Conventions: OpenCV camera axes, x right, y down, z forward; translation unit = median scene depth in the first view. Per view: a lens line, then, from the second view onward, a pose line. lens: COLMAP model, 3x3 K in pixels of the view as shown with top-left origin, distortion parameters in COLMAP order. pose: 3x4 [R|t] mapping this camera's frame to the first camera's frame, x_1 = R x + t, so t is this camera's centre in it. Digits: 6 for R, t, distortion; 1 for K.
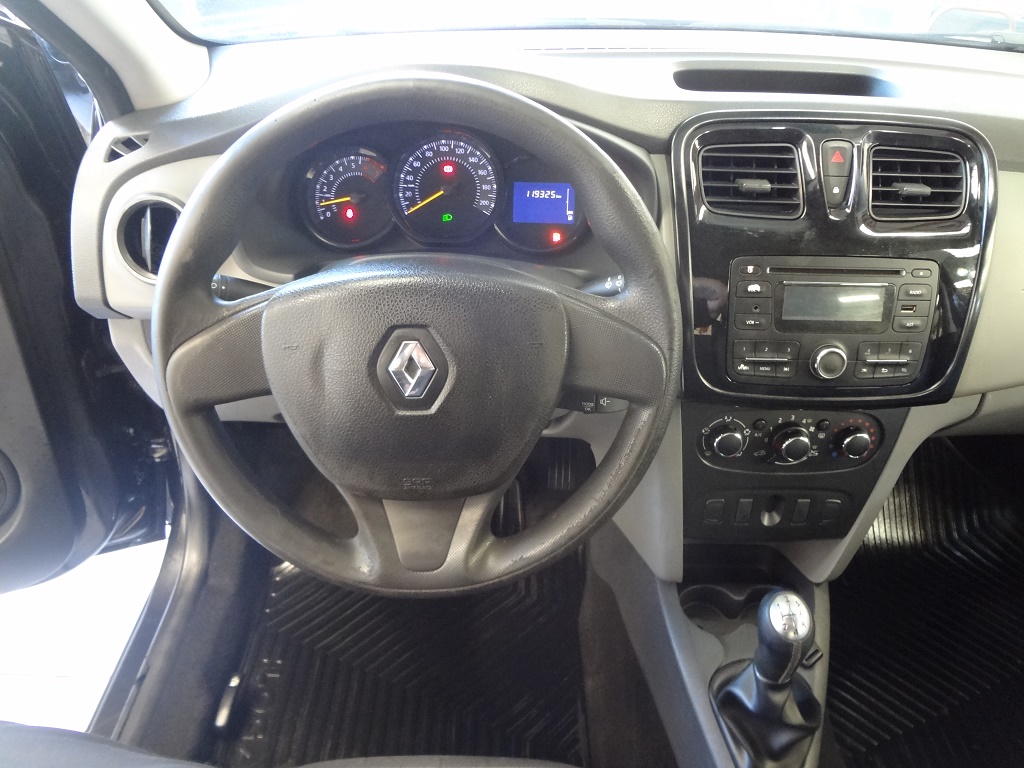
lens RADIAL K [[754.4, 0, 512.0], [0, 754.4, 384.0], [0, 0, 1]] dist [-0.050884, 0.005560]
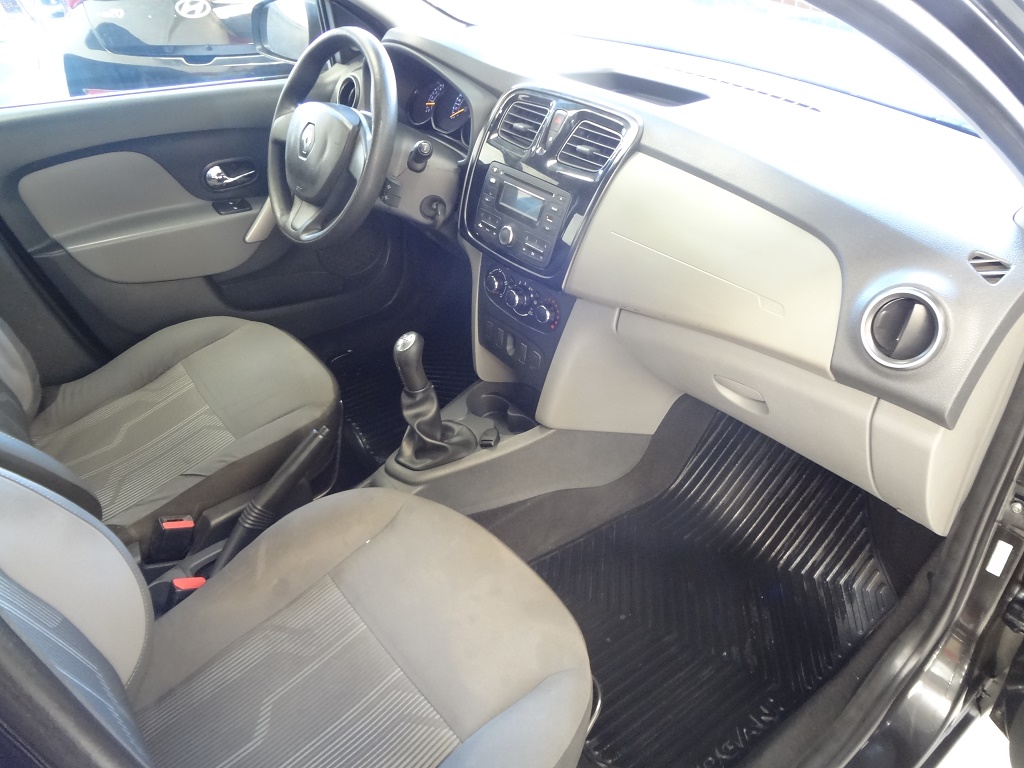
lens RADIAL K [[770.2, 0, 514.4], [0, 770.2, 394.9], [0, 0, 1]] dist [-0.036091, 0.003196]
pose [[0.598571, 0.438267, -0.670548, 1.678504], [-0.452183, 0.875810, 0.168779, -0.014395], [0.661243, 0.202184, 0.722412, -0.149319]]
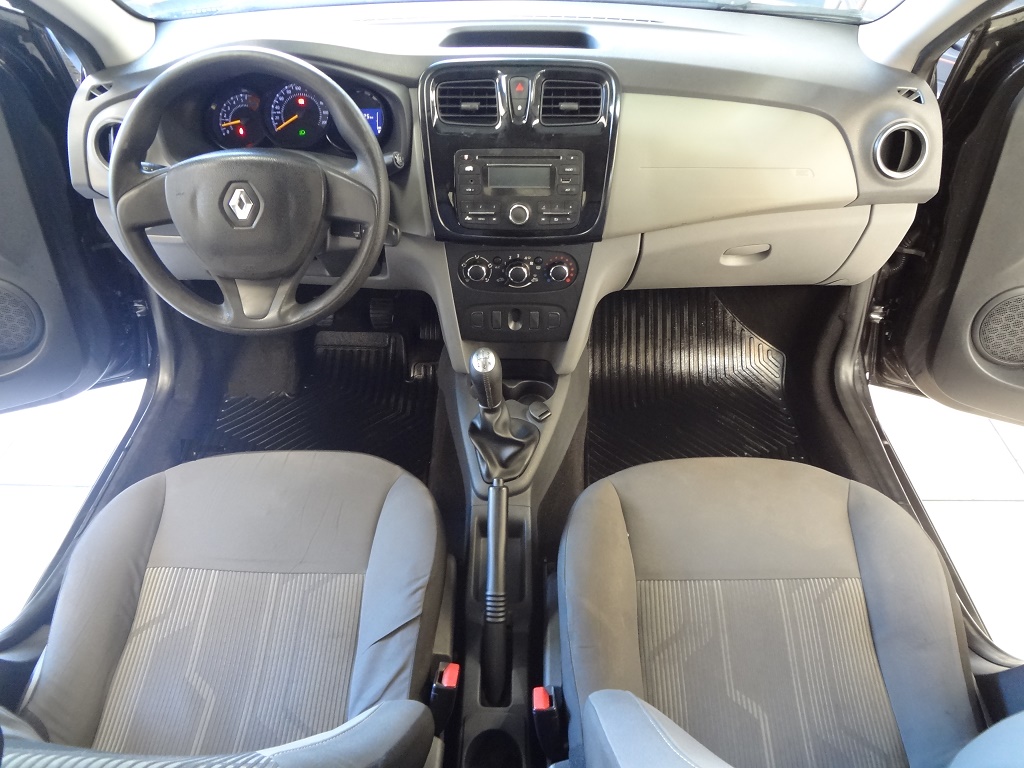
lens RADIAL K [[754.4, 0, 512.0], [0, 754.4, 384.0], [0, 0, 1]] dist [-0.050884, 0.005560]
pose [[0.999717, -0.004704, -0.023336, 0.431116], [0.006294, 0.997630, 0.068519, 0.223124], [0.022958, -0.068647, 0.997377, -0.657514]]
